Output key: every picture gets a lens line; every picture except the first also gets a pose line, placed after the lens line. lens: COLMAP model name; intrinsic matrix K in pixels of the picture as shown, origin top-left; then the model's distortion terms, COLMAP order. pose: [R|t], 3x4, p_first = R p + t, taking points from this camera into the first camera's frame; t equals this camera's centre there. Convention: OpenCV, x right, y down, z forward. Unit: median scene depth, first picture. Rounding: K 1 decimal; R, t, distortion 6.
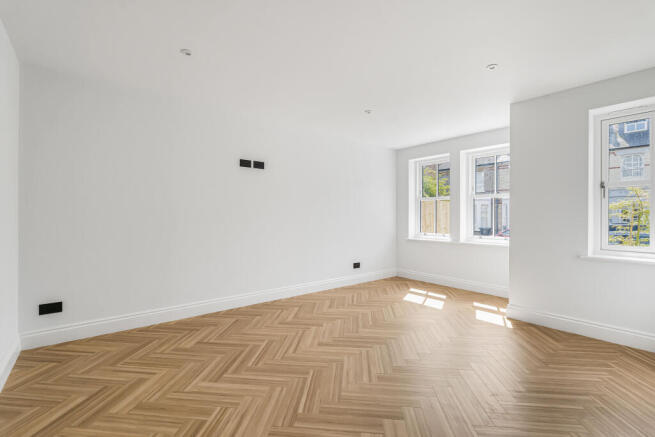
lens RADIAL K [[281.4, 0, 325.1], [0, 281.4, 219.4], [0, 0, 1]] dist [0.001129, 0.000118]
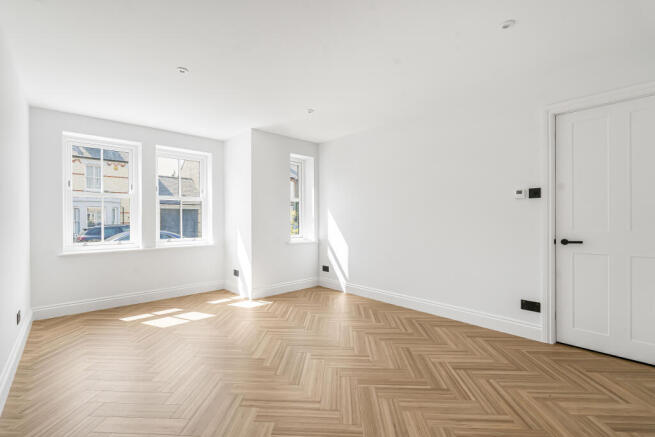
lens RADIAL K [[281.4, 0, 325.1], [0, 281.4, 219.4], [0, 0, 1]] dist [0.001129, 0.000118]
pose [[-0.026277, -0.002989, 0.999650, -0.485110], [0.014262, 0.999893, 0.003364, -0.004065], [-0.999553, 0.014346, -0.026232, 0.572380]]
